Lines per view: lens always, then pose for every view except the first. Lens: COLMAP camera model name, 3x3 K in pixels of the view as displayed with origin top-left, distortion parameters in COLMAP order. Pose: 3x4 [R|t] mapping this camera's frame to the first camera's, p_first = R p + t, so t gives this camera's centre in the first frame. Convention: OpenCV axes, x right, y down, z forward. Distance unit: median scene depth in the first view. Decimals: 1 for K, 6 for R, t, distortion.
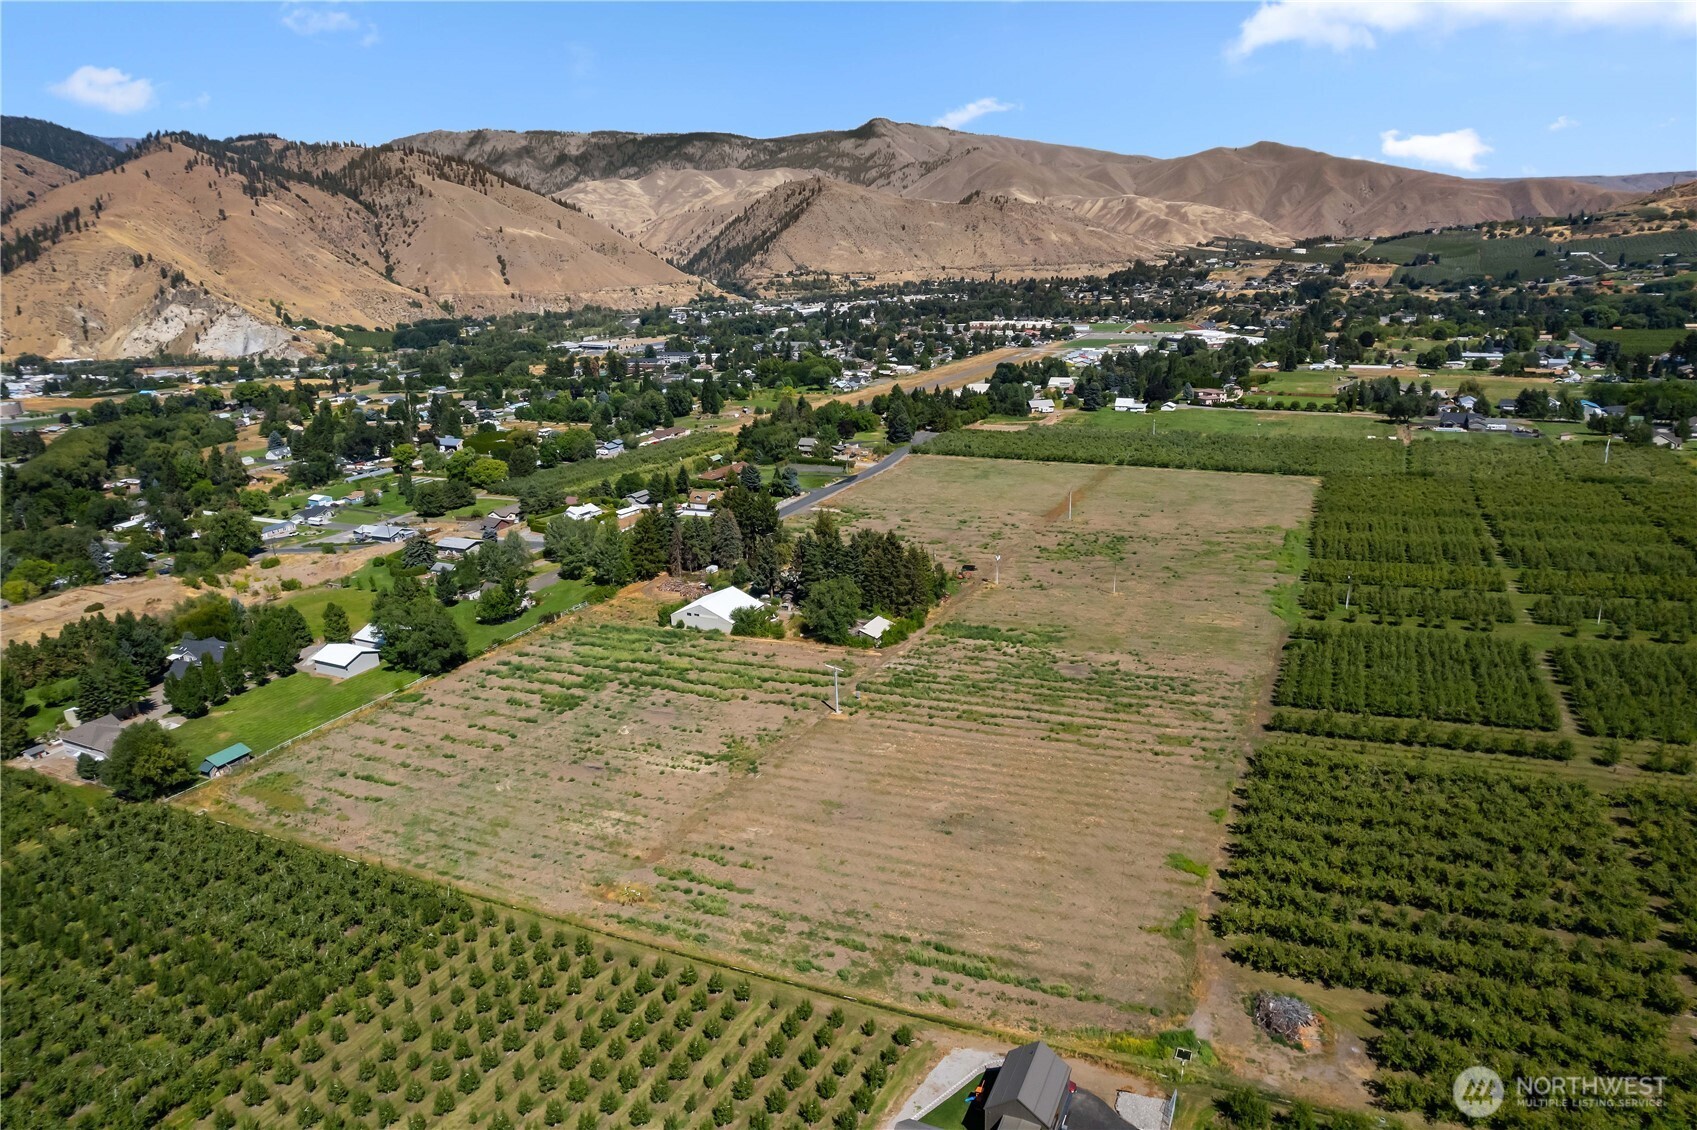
lens RADIAL K [[1084.8, 0, 841.9], [0, 1084.8, 565.4], [0, 0, 1]] dist [-0.083330, 0.075269]
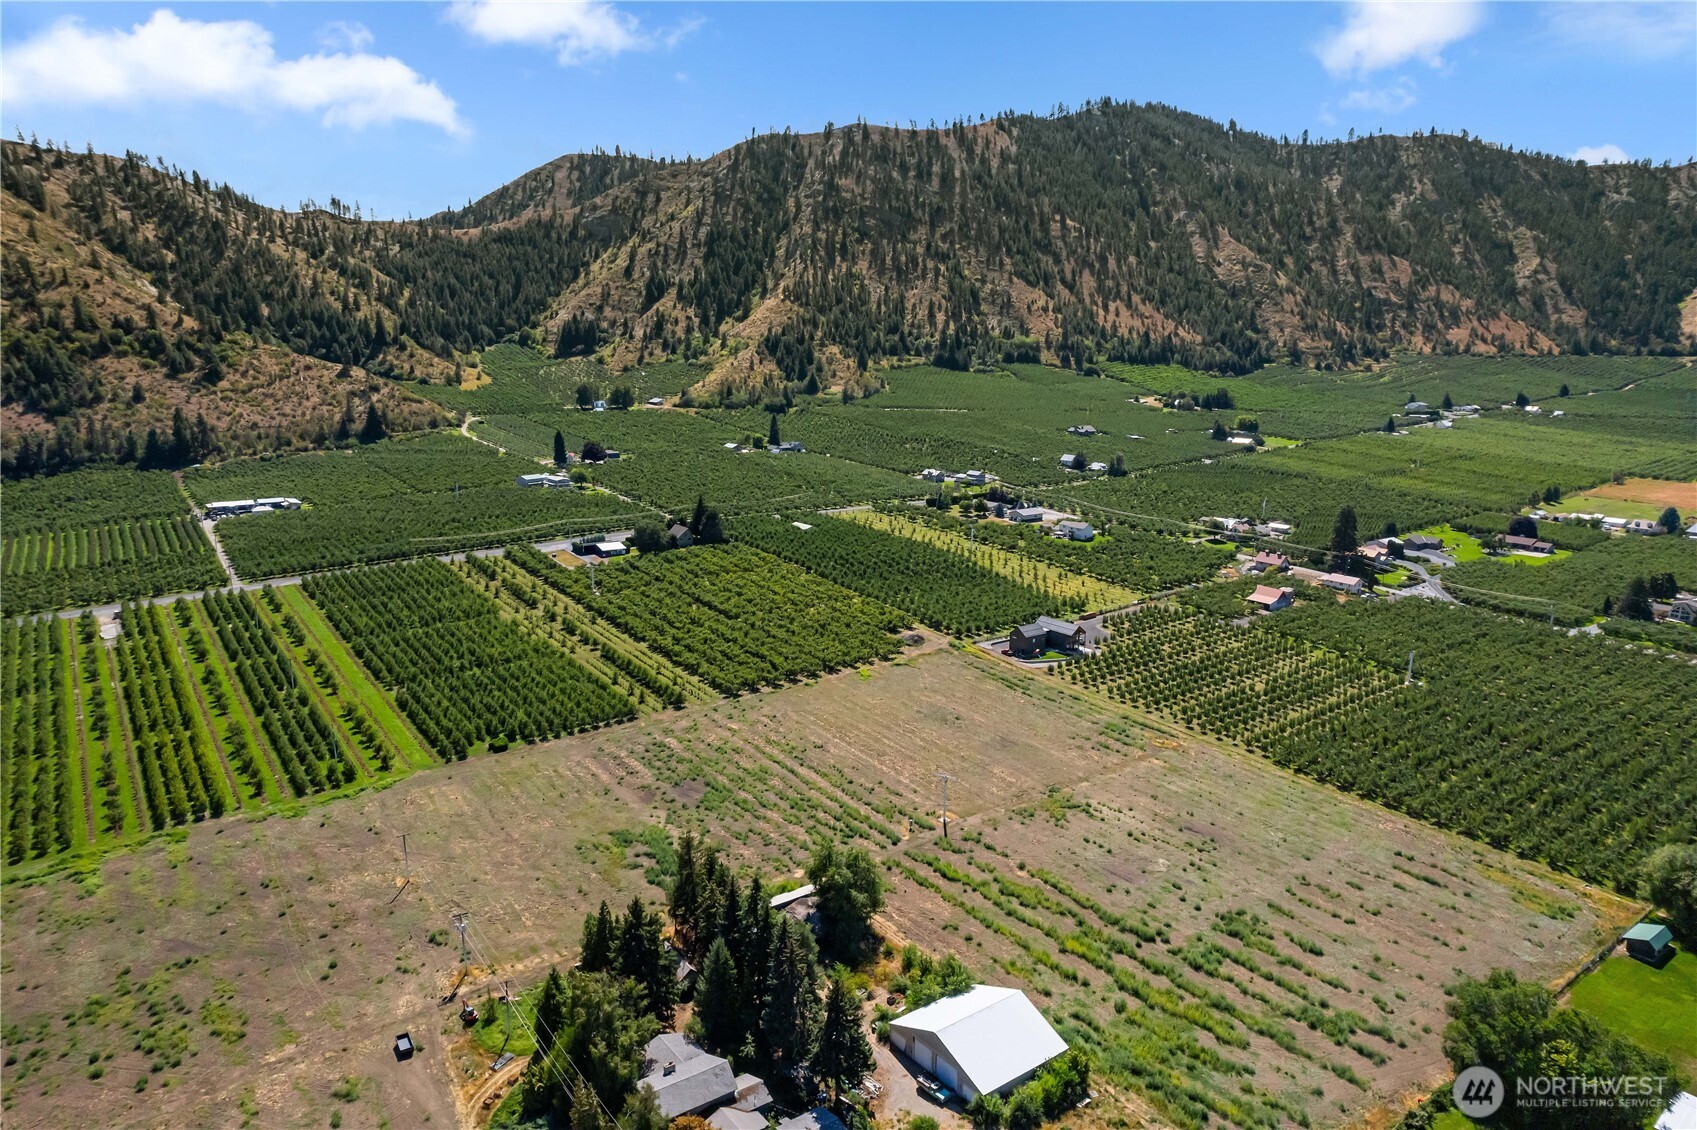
lens RADIAL K [[1084.8, 0, 841.9], [0, 1084.8, 565.4], [0, 0, 1]] dist [-0.083330, 0.075269]
pose [[-0.886480, -0.071445, 0.457219, -0.143188], [0.149474, 0.890846, 0.429012, -0.204618], [-0.437962, 0.448652, -0.779038, 0.685933]]
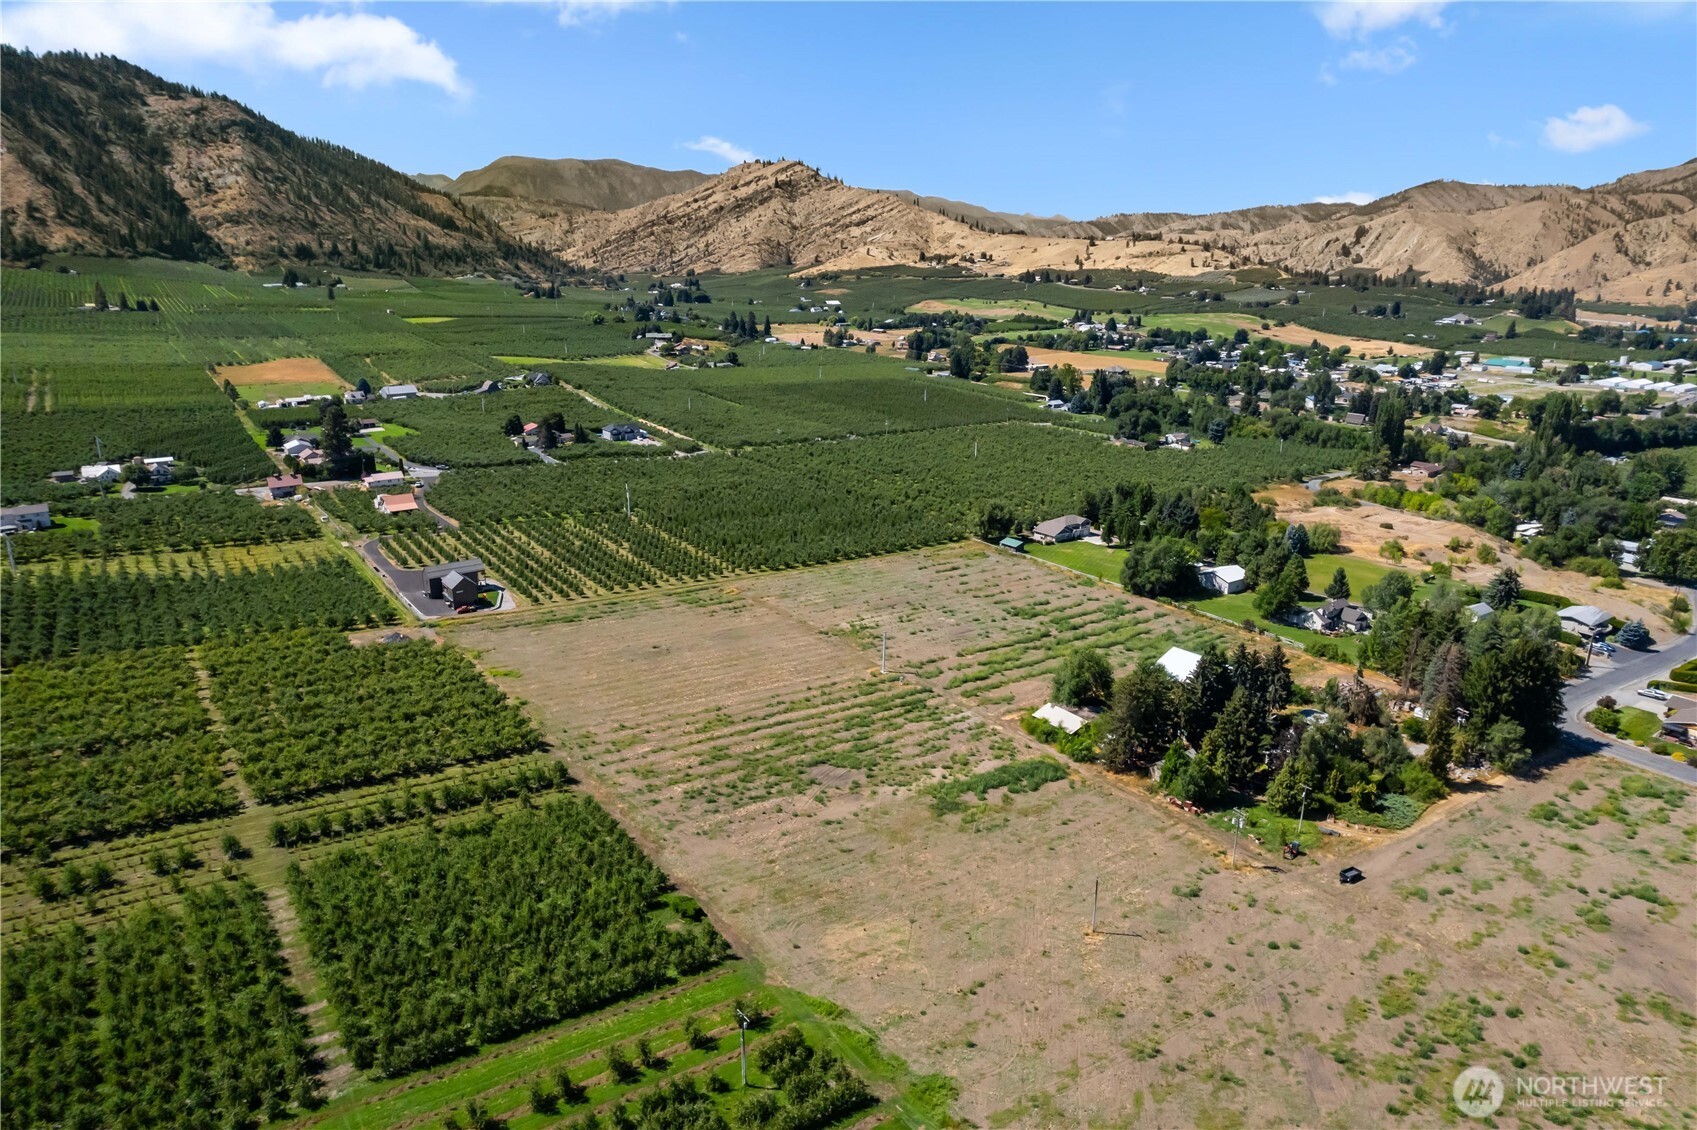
lens RADIAL K [[1084.8, 0, 841.9], [0, 1084.8, 565.4], [0, 0, 1]] dist [-0.083330, 0.075269]
pose [[-0.483747, 0.277382, -0.830089, 0.368728], [-0.236888, 0.871549, 0.429286, -0.173210], [0.842540, 0.404304, -0.355901, 0.529833]]
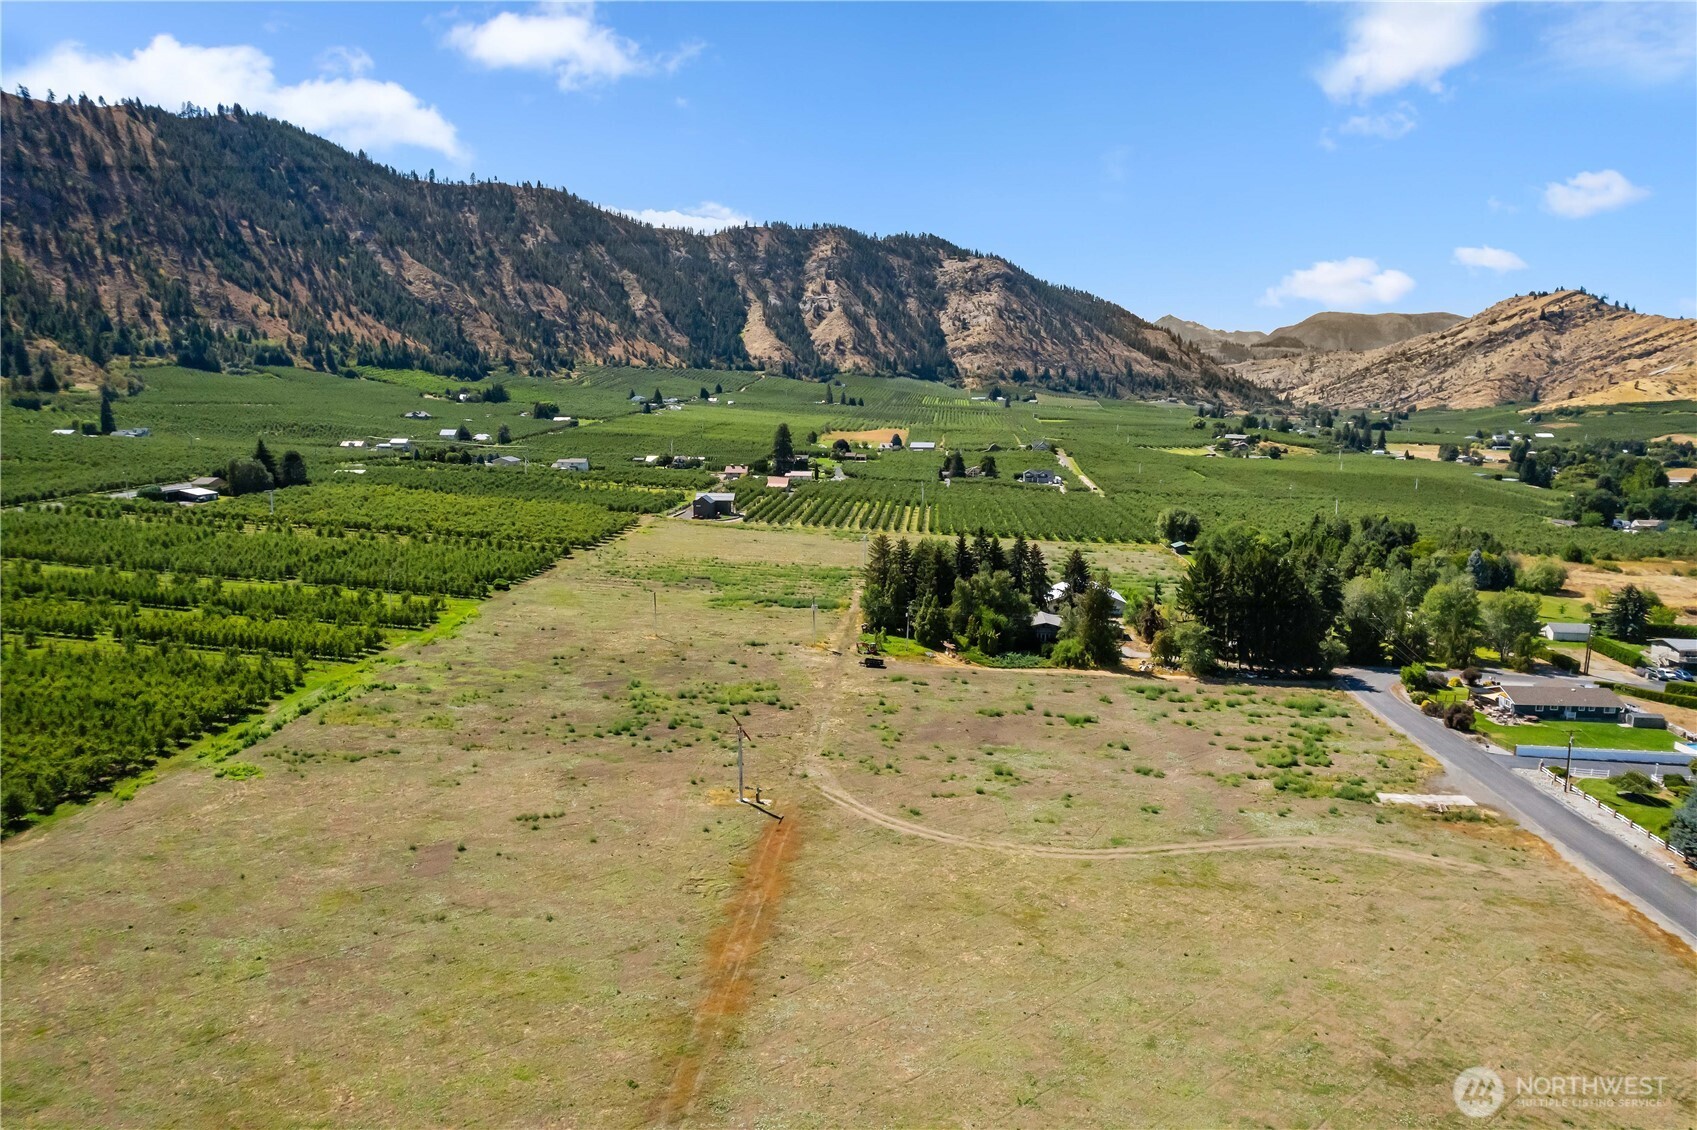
lens RADIAL K [[1083.3, 0, 840.9], [0, 1083.3, 565.0], [0, 0, 1]] dist [-0.084214, 0.077558]
pose [[-0.937281, 0.077077, -0.339947, 0.201546], [-0.077921, 0.904238, 0.419859, -0.182643], [0.339754, 0.420015, -0.841519, 0.872320]]
